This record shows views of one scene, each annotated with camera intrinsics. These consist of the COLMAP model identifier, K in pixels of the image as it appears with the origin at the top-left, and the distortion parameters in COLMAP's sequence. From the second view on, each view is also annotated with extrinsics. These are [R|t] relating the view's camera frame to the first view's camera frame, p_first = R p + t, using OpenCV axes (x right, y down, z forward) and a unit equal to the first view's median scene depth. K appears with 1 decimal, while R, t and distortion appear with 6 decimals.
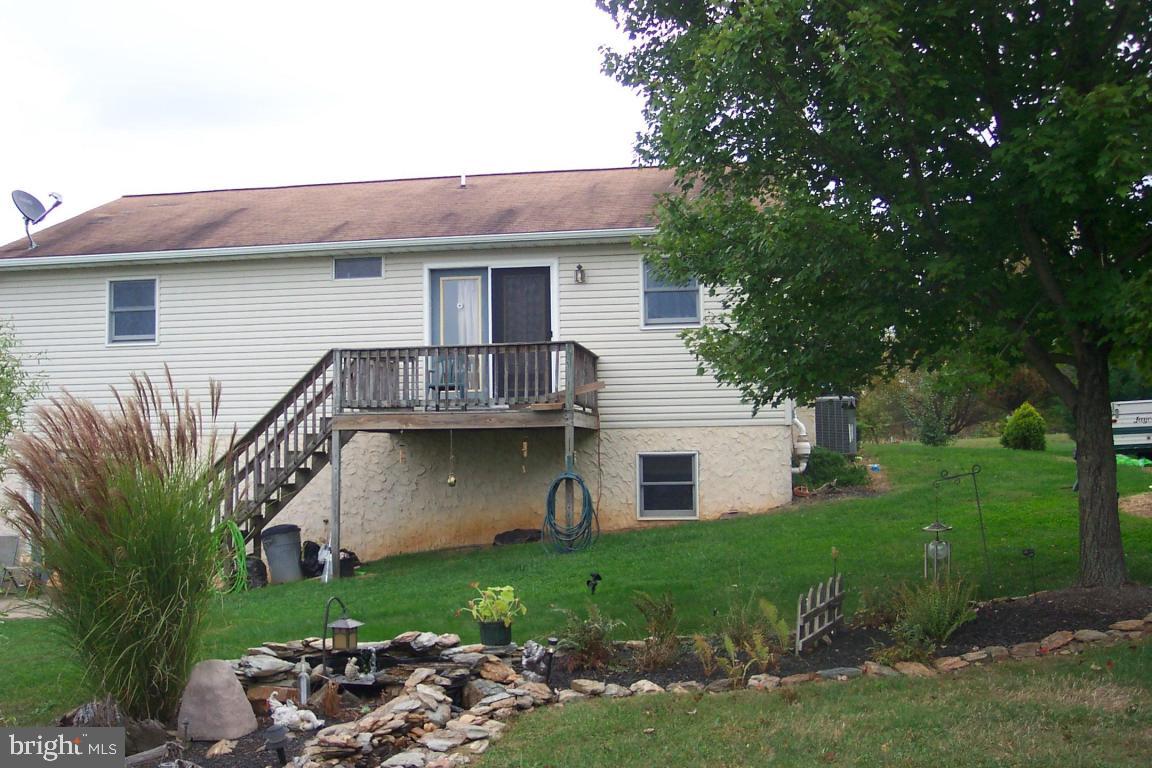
lens RADIAL K [[1248.2, 0, 561.5], [0, 1248.2, 384.2], [0, 0, 1]] dist [-0.156279, 0.270279]
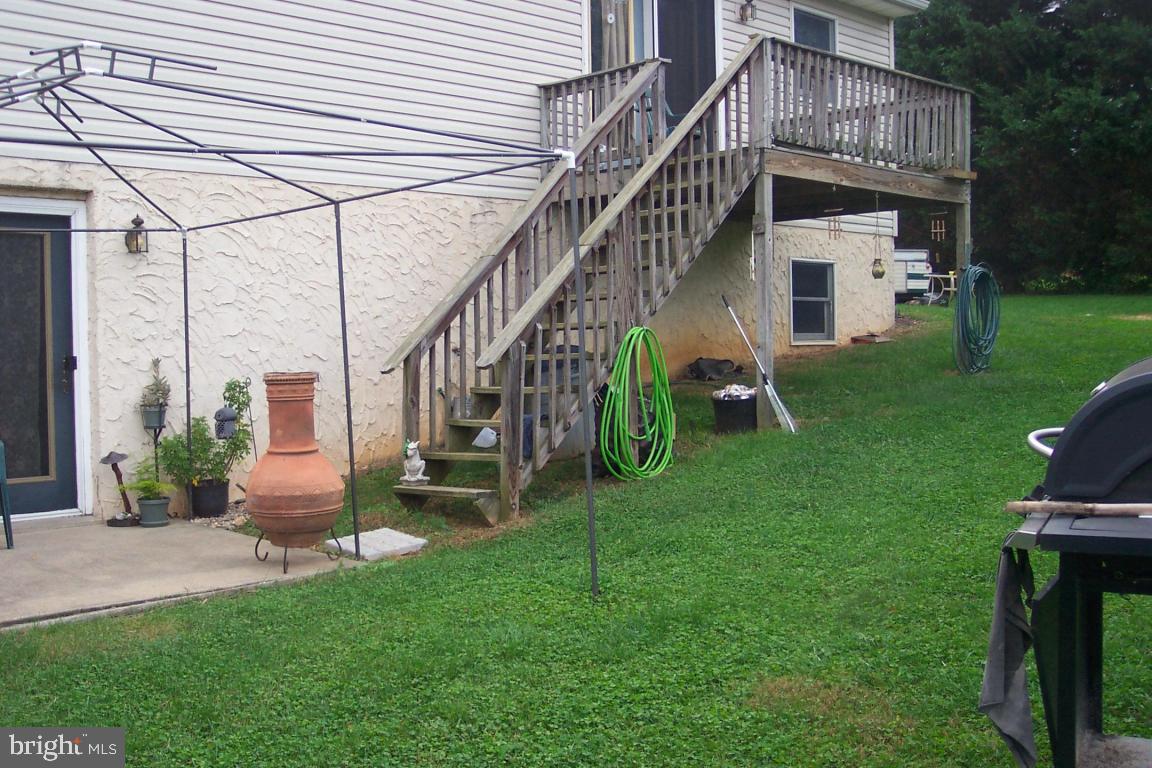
lens RADIAL K [[1248.2, 0, 561.5], [0, 1248.2, 384.2], [0, 0, 1]] dist [-0.156279, 0.270279]
pose [[0.604163, -0.021057, 0.796582, -0.638102], [-0.037659, 0.997779, 0.054938, 0.096254], [-0.795970, -0.063190, 0.602028, 0.649153]]
